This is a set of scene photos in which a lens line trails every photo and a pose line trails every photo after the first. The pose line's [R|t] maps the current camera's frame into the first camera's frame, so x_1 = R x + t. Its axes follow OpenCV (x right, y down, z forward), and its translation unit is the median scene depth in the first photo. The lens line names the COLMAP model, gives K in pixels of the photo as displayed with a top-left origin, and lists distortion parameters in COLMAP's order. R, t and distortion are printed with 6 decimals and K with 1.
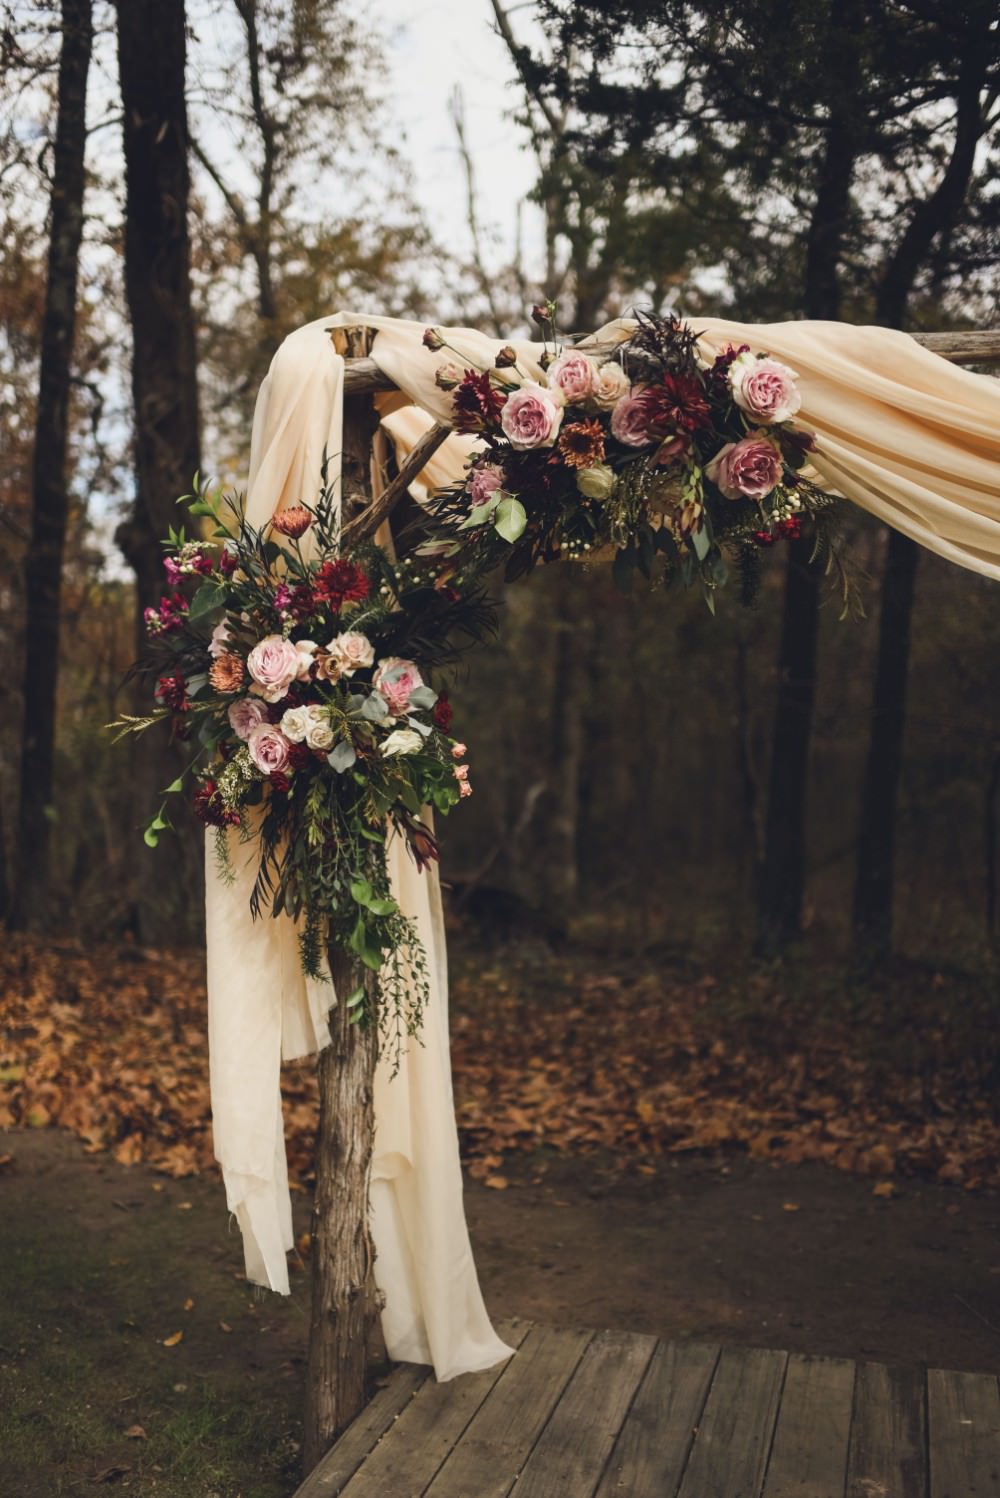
lens RADIAL K [[1521.1, 0, 500.0], [0, 1521.1, 749.0], [0, 0, 1]] dist [-0.068716, 0.014947]
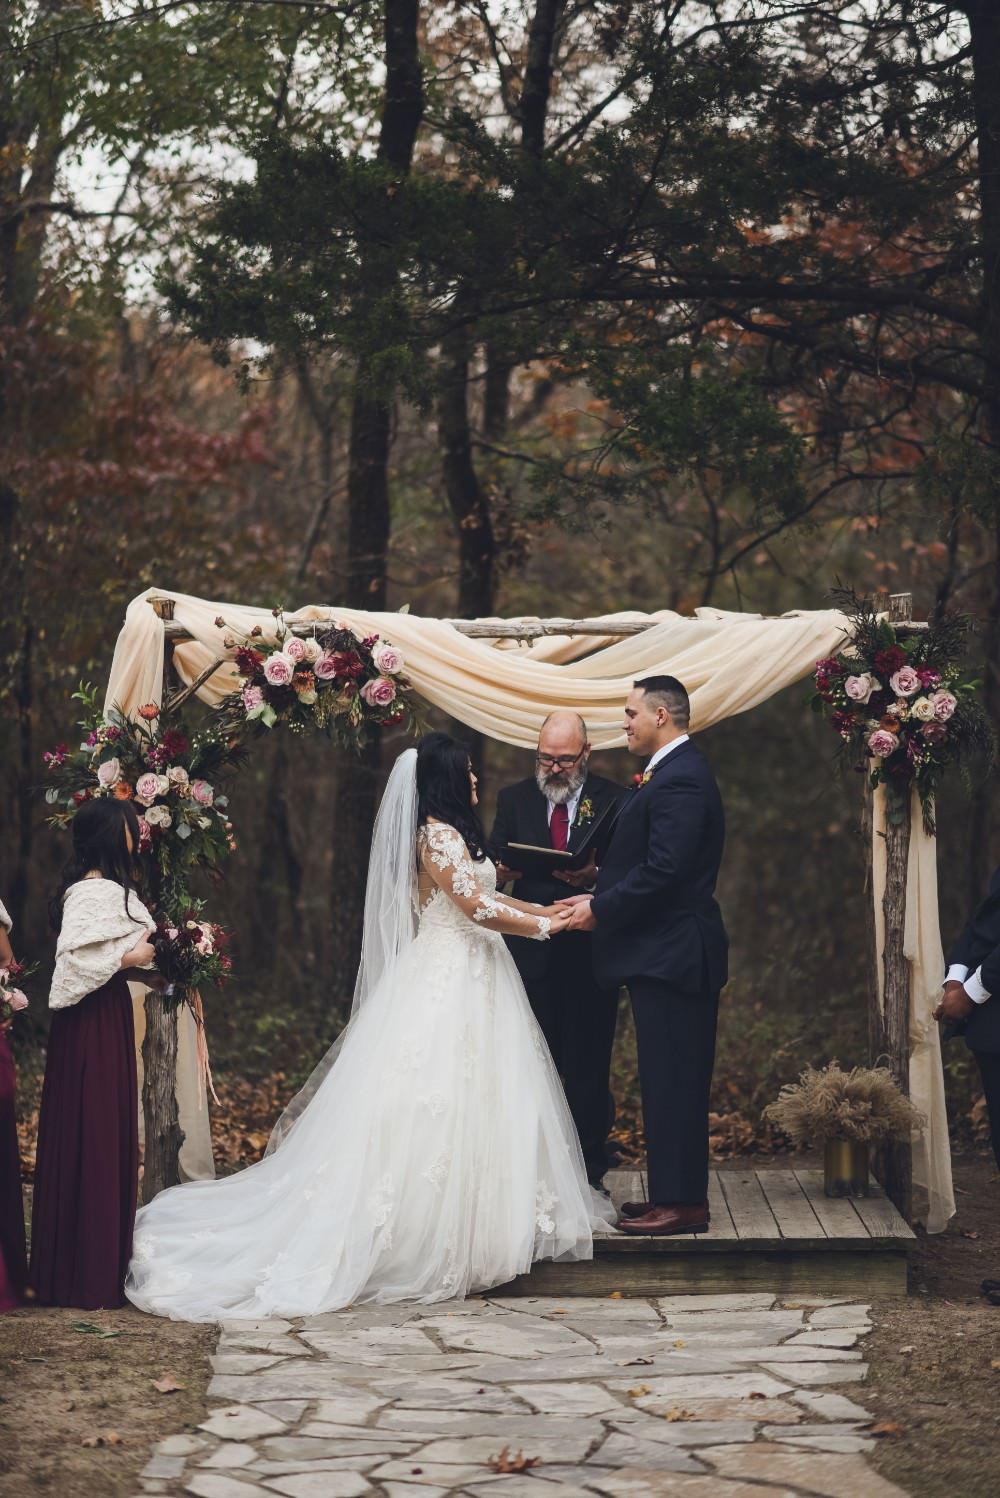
lens RADIAL K [[3391.9, 0, 524.9], [0, 3391.9, 919.1], [0, 0, 1]] dist [-0.056964, -0.249462]
pose [[0.966310, -0.036373, 0.254799, -0.734901], [0.028317, 0.998979, 0.035215, -0.021976], [-0.255819, -0.026813, 0.966353, -3.116904]]
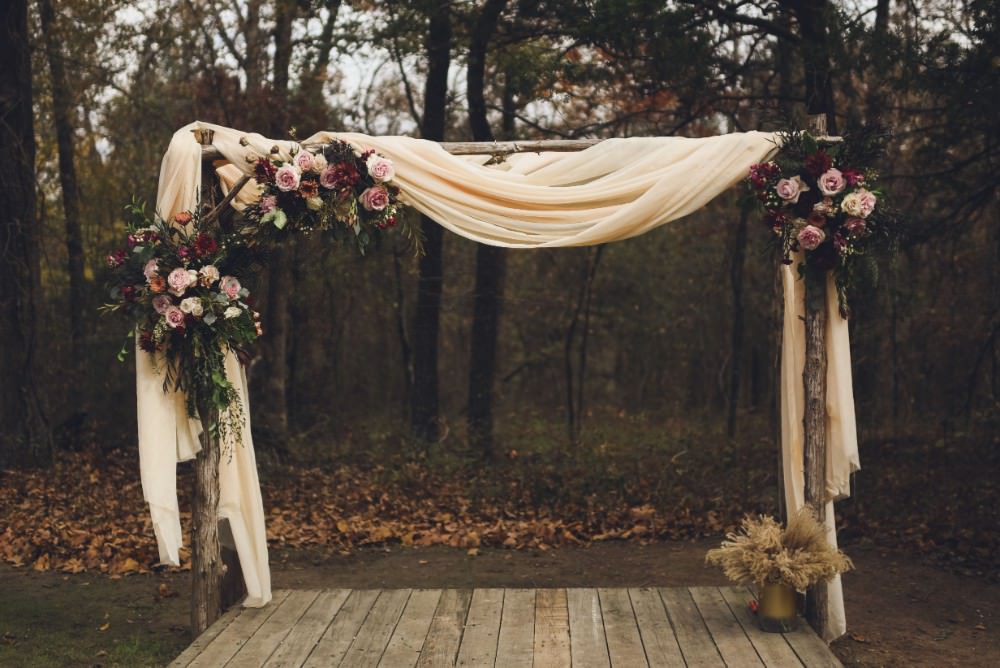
lens RADIAL K [[1207.5, 0, 497.9], [0, 1207.5, 286.8], [0, 0, 1]] dist [-0.087161, 0.030679]
pose [[0.972881, -0.025565, 0.229889, -0.086416], [0.034051, 0.998874, -0.033025, 0.029626], [-0.228786, 0.039958, 0.972656, -0.834133]]
